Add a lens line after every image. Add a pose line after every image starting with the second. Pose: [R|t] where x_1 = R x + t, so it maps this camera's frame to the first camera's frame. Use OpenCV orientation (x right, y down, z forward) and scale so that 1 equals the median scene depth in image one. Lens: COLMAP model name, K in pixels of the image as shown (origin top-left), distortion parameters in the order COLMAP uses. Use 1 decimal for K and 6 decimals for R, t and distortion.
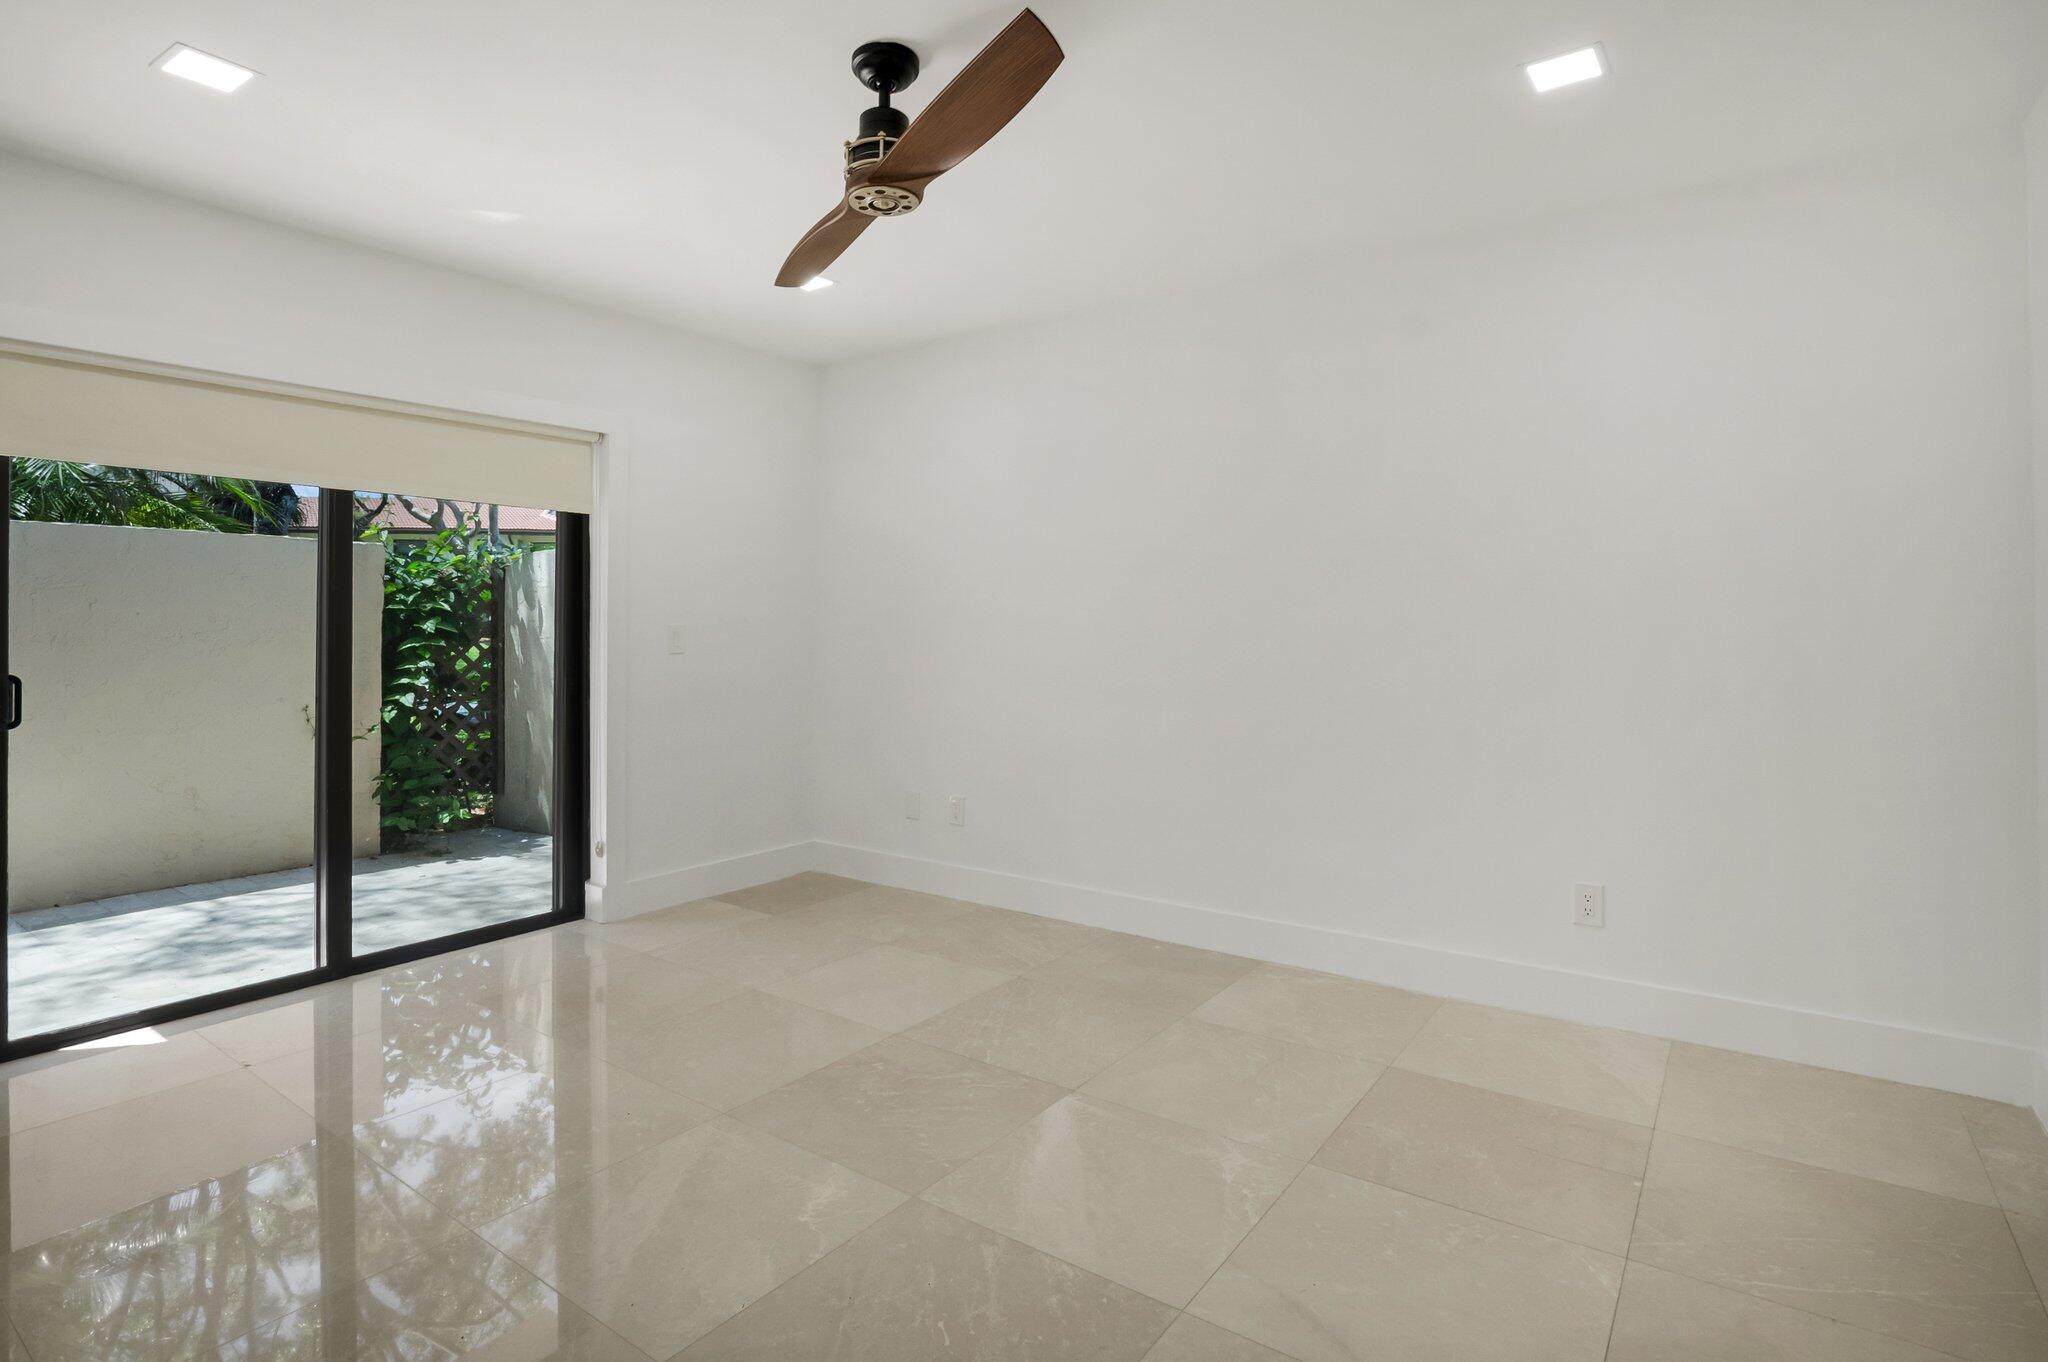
lens RADIAL K [[1049.5, 0, 1016.2], [0, 1049.5, 646.3], [0, 0, 1]] dist [-0.045904, 0.025516]
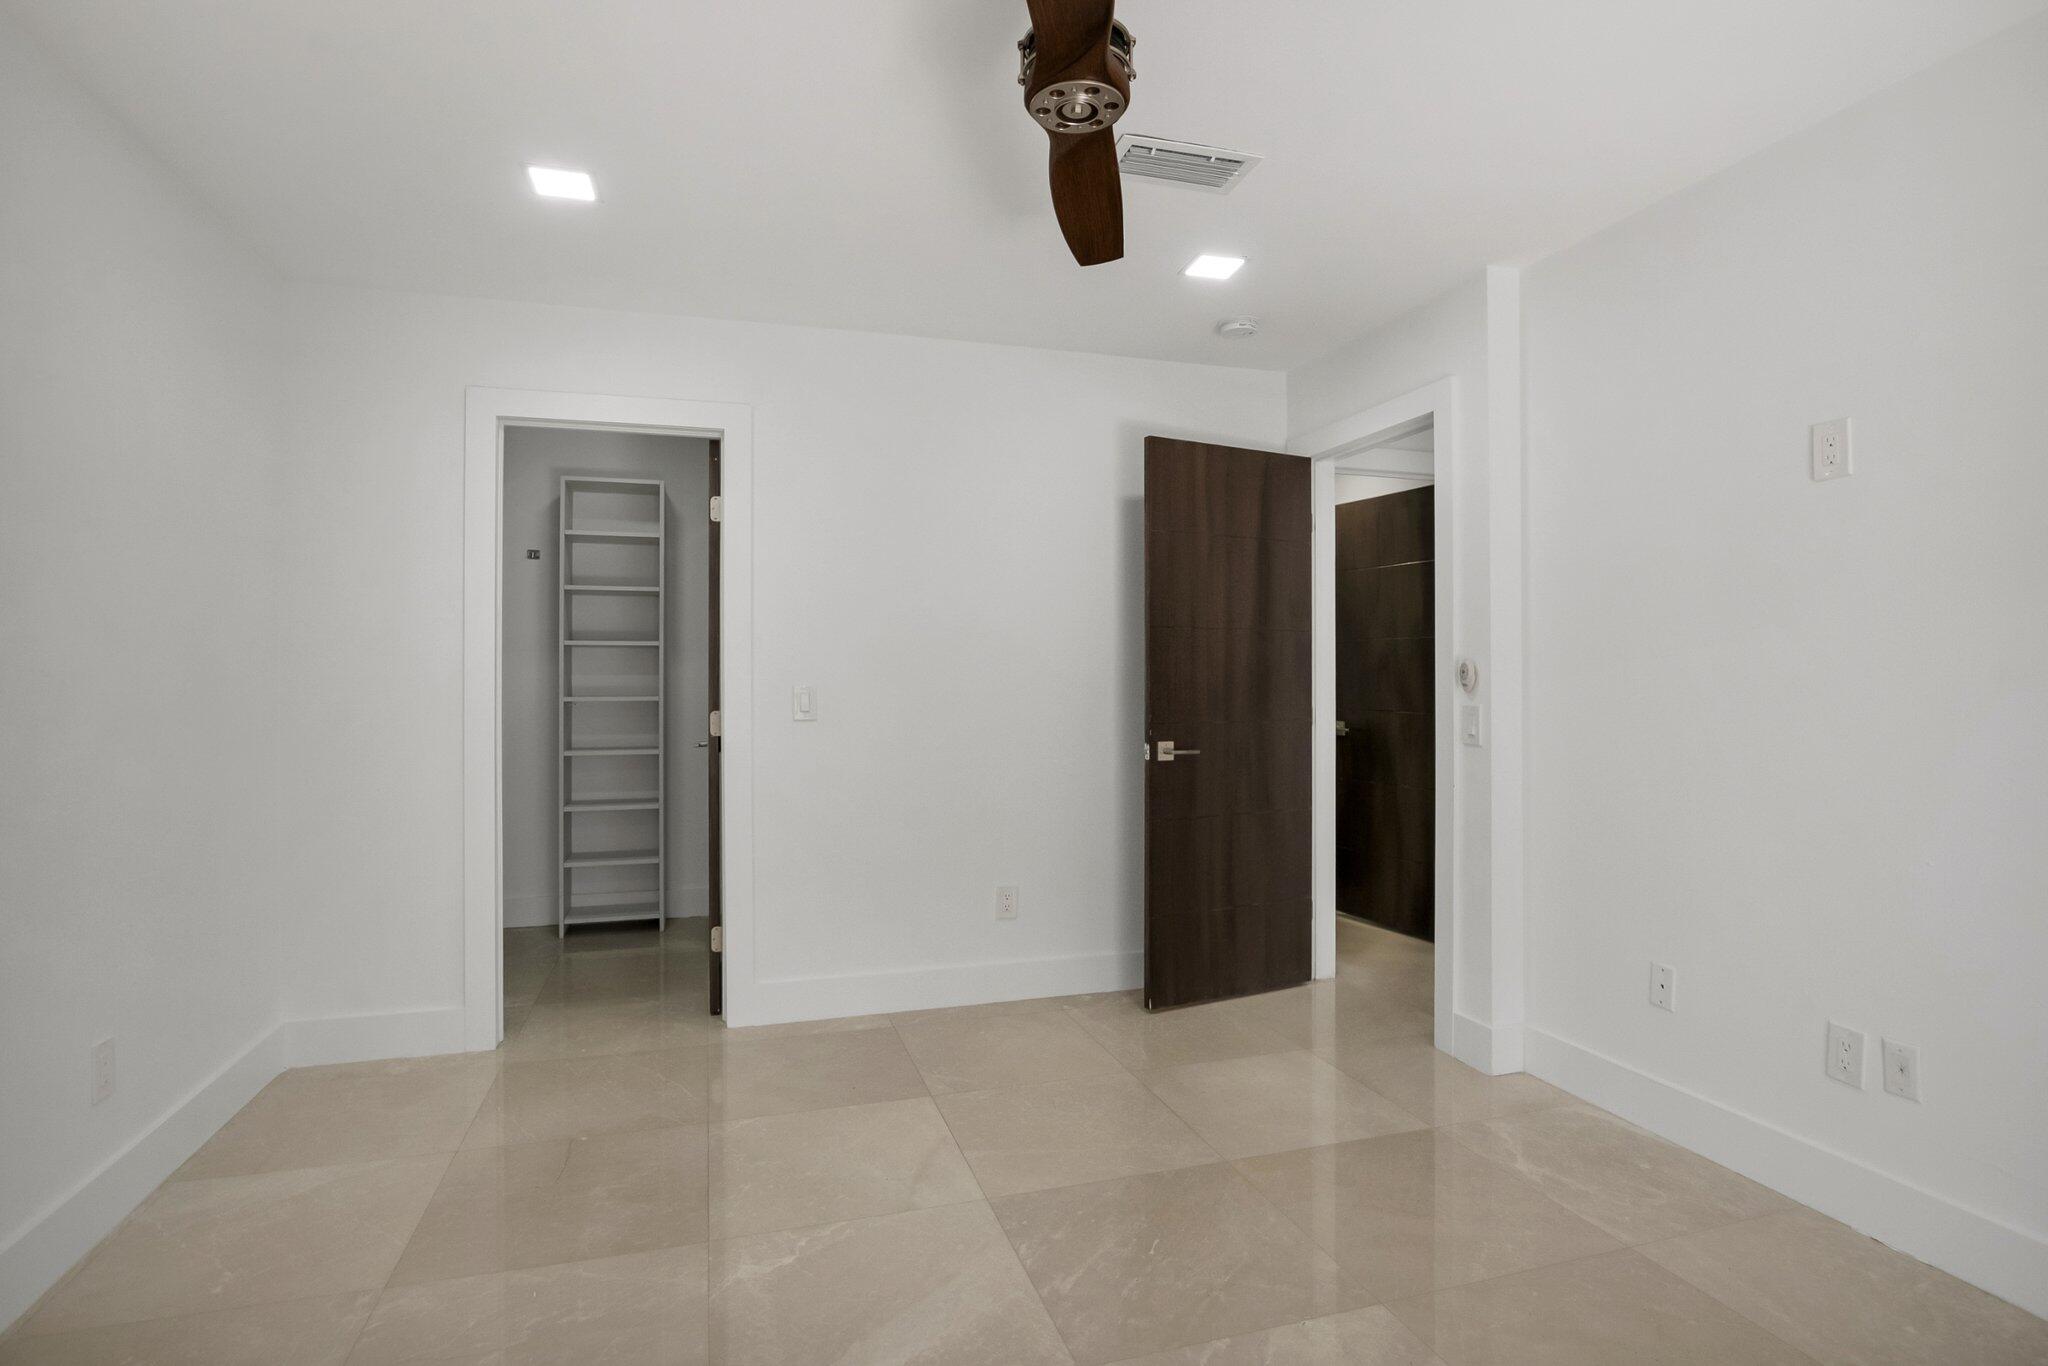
lens RADIAL K [[1049.5, 0, 1016.2], [0, 1049.5, 648.3], [0, 0, 1]] dist [-0.045904, 0.025516]
pose [[-0.792554, -0.001425, 0.609800, -0.621072], [0.012619, 0.999745, 0.018737, -0.078363], [-0.609671, 0.022545, -0.792334, 1.840092]]
